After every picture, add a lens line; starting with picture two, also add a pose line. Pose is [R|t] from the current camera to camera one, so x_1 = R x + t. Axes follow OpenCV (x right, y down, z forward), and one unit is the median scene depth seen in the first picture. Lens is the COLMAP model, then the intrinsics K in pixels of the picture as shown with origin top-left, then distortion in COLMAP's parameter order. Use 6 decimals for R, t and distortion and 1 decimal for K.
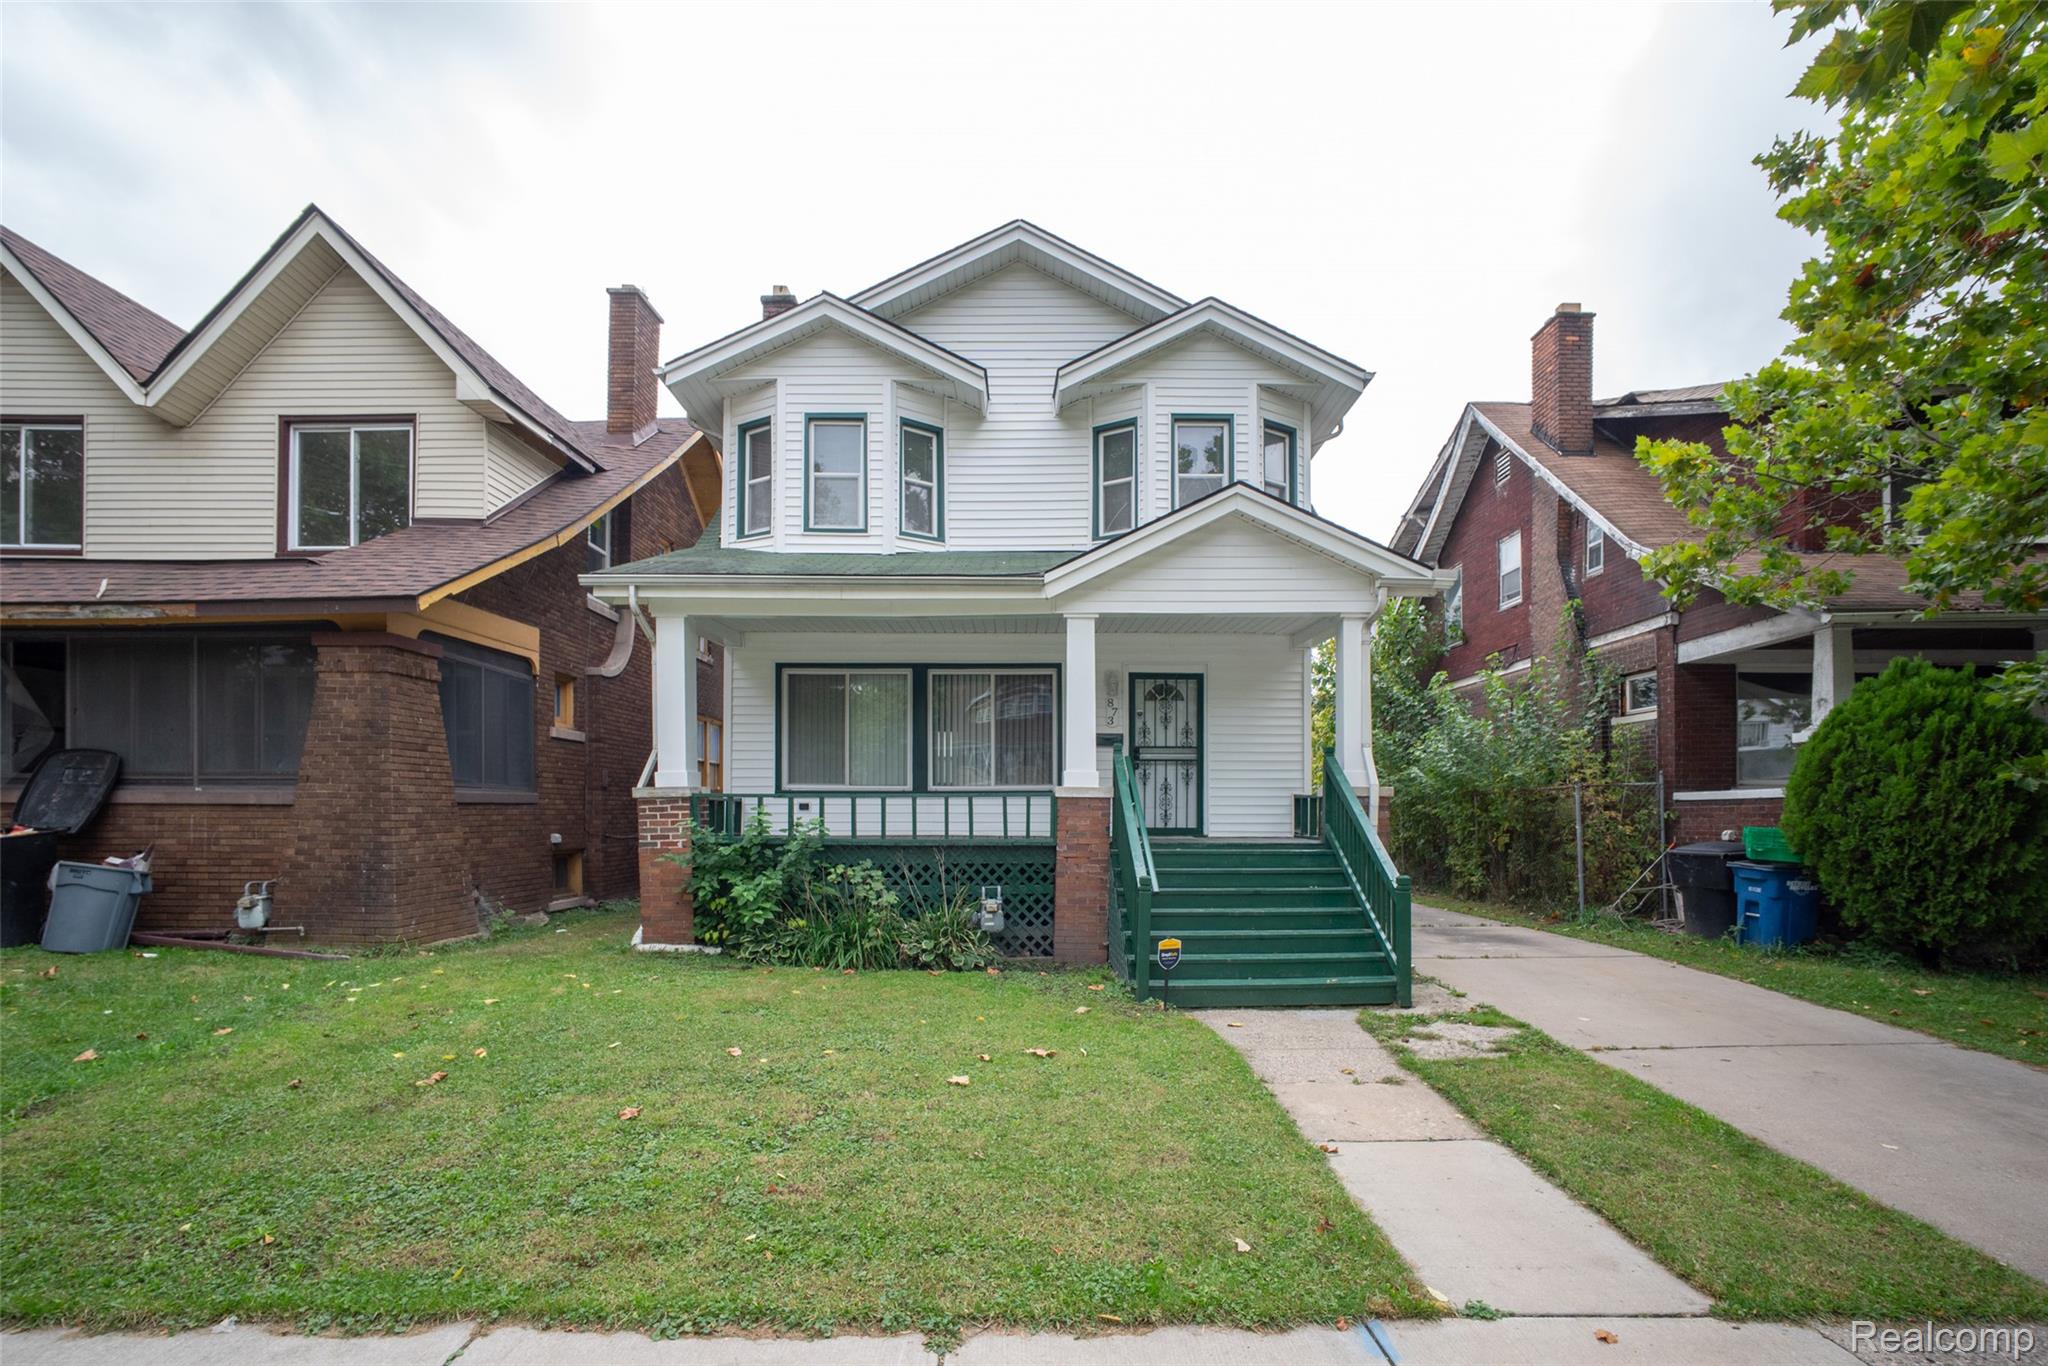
lens RADIAL K [[881.9, 0, 1026.1], [0, 881.9, 803.1], [0, 0, 1]] dist [-0.015828, 0.005220]
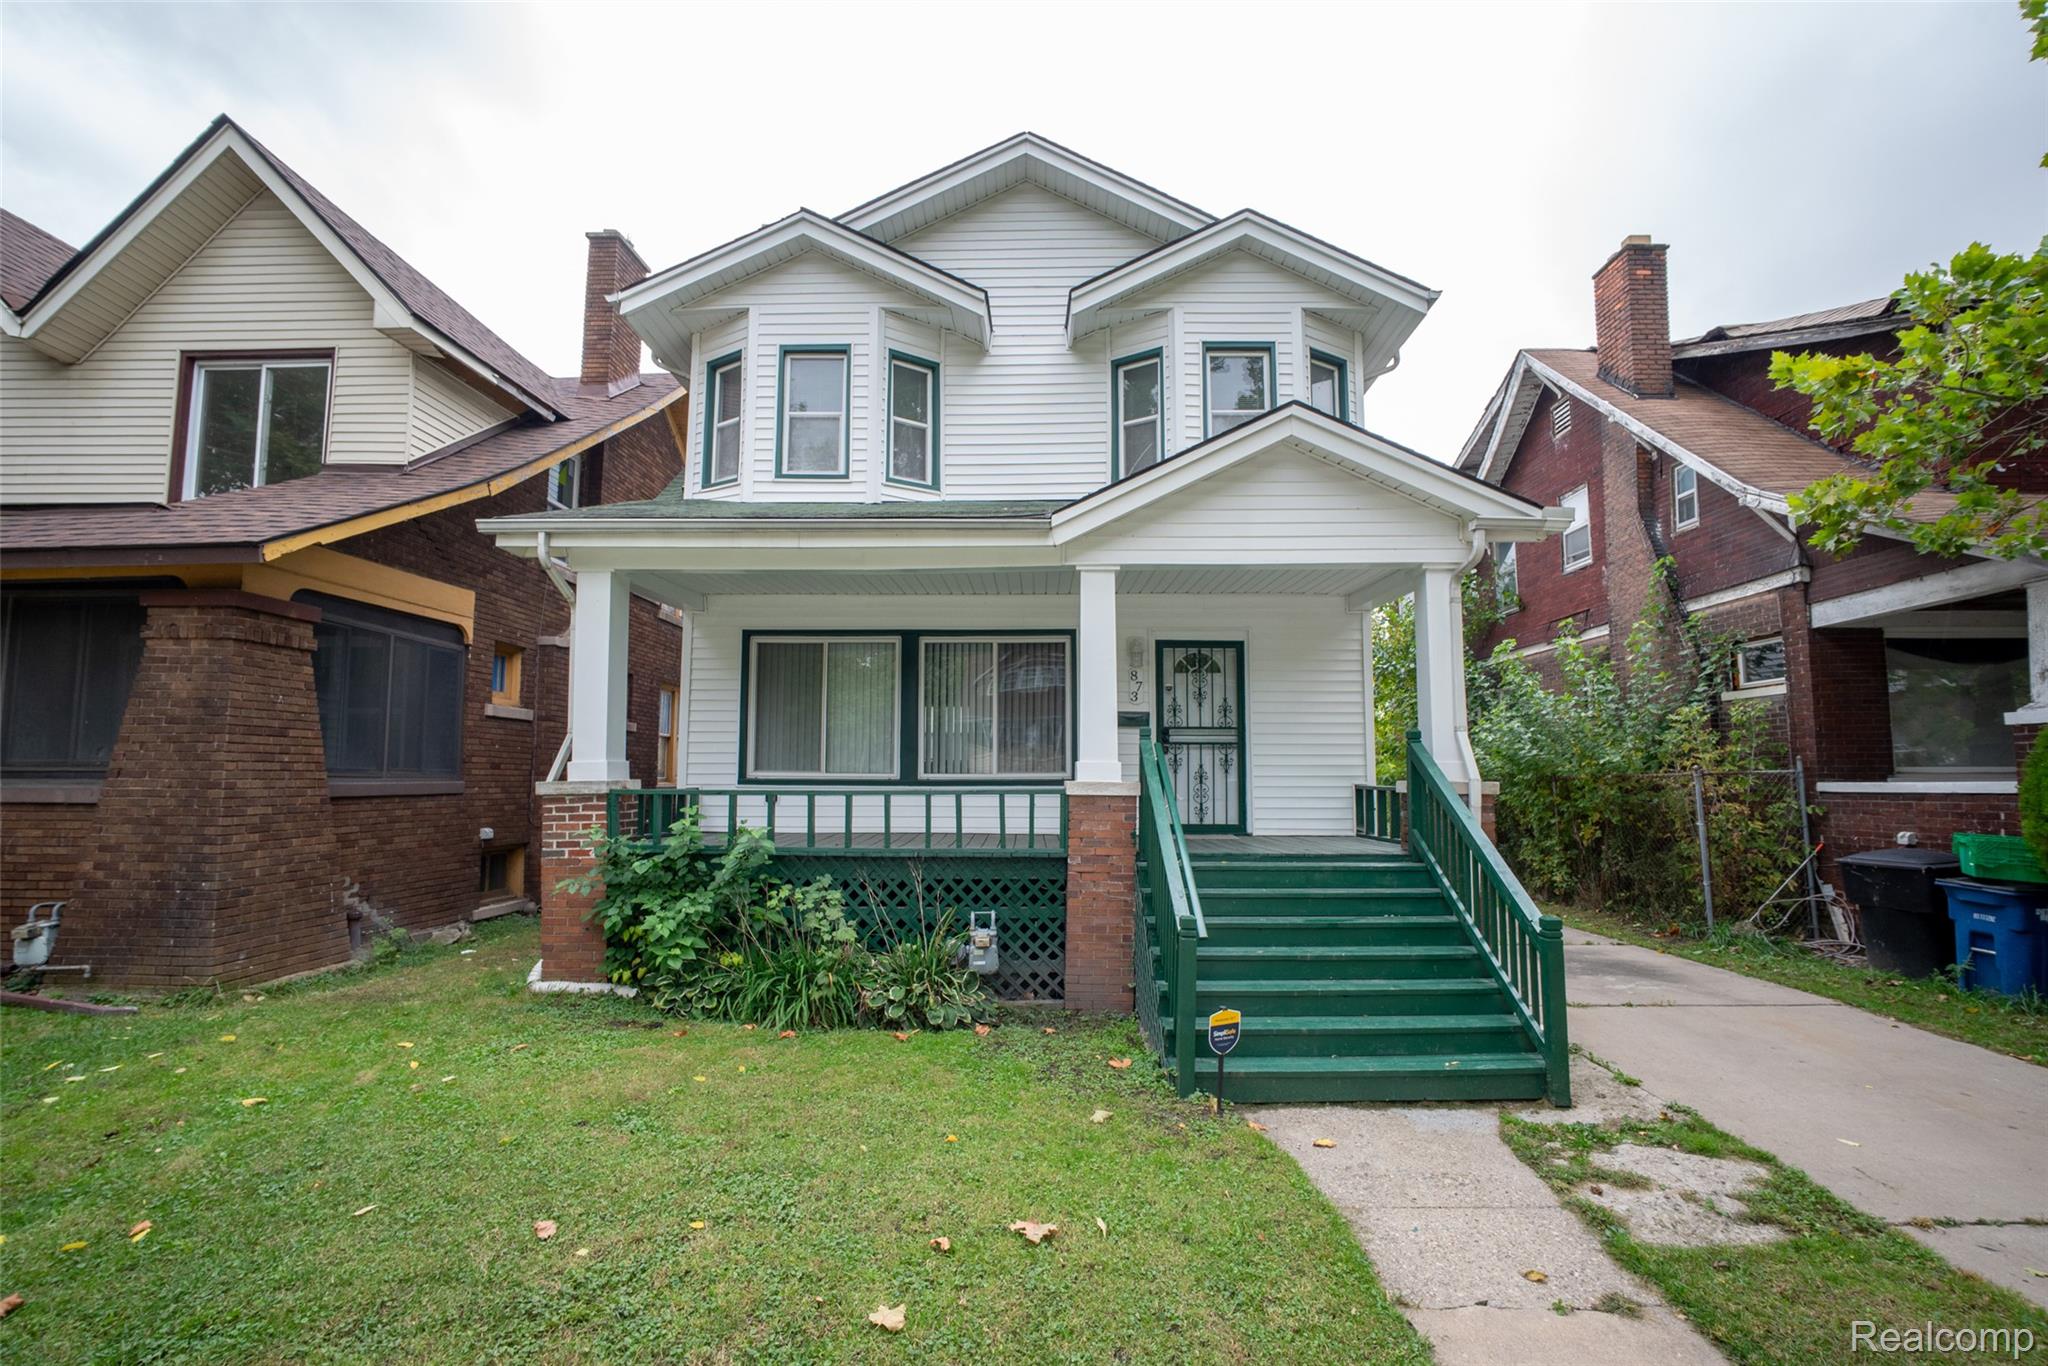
lens RADIAL K [[854.0, 0, 1025.5], [0, 854.0, 712.4], [0, 0, 1]] dist [-0.021563, 0.008303]
pose [[0.999640, -0.000281, -0.026817, 0.014767], [-0.001601, 0.997537, -0.070128, -0.023040], [0.026771, 0.070145, 0.997177, 0.199936]]
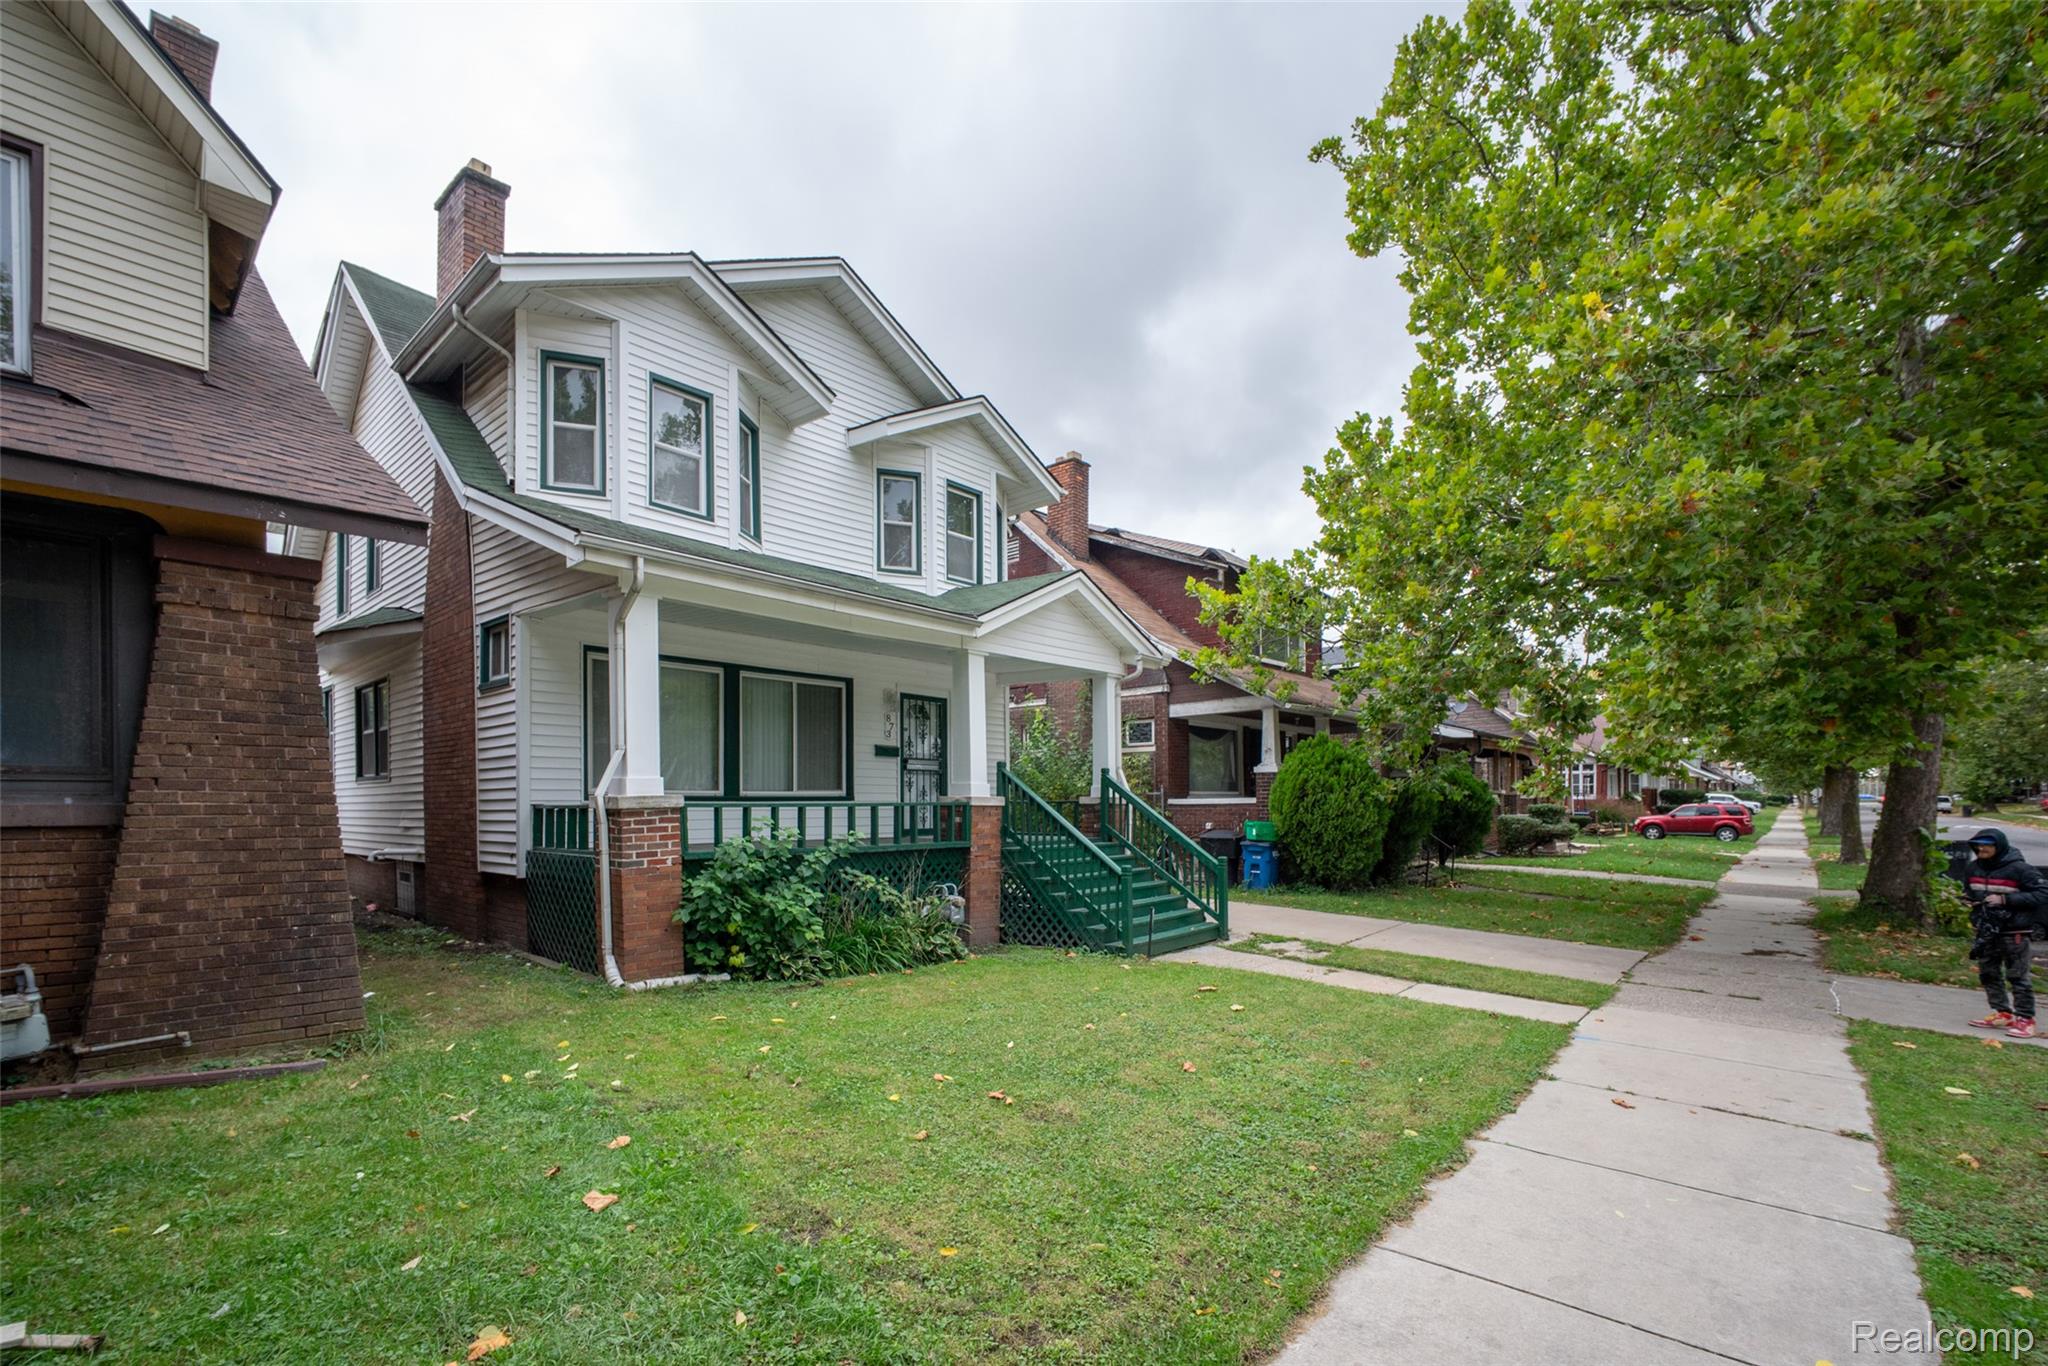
lens RADIAL K [[899.1, 0, 1023.5], [0, 899.1, 771.4], [0, 0, 1]] dist [0.021616, 0.000243]
pose [[0.675337, 0.023704, 0.737129, -0.684619], [-0.002376, 0.999548, -0.029966, -0.014037], [-0.737506, 0.018485, 0.675088, 0.116573]]
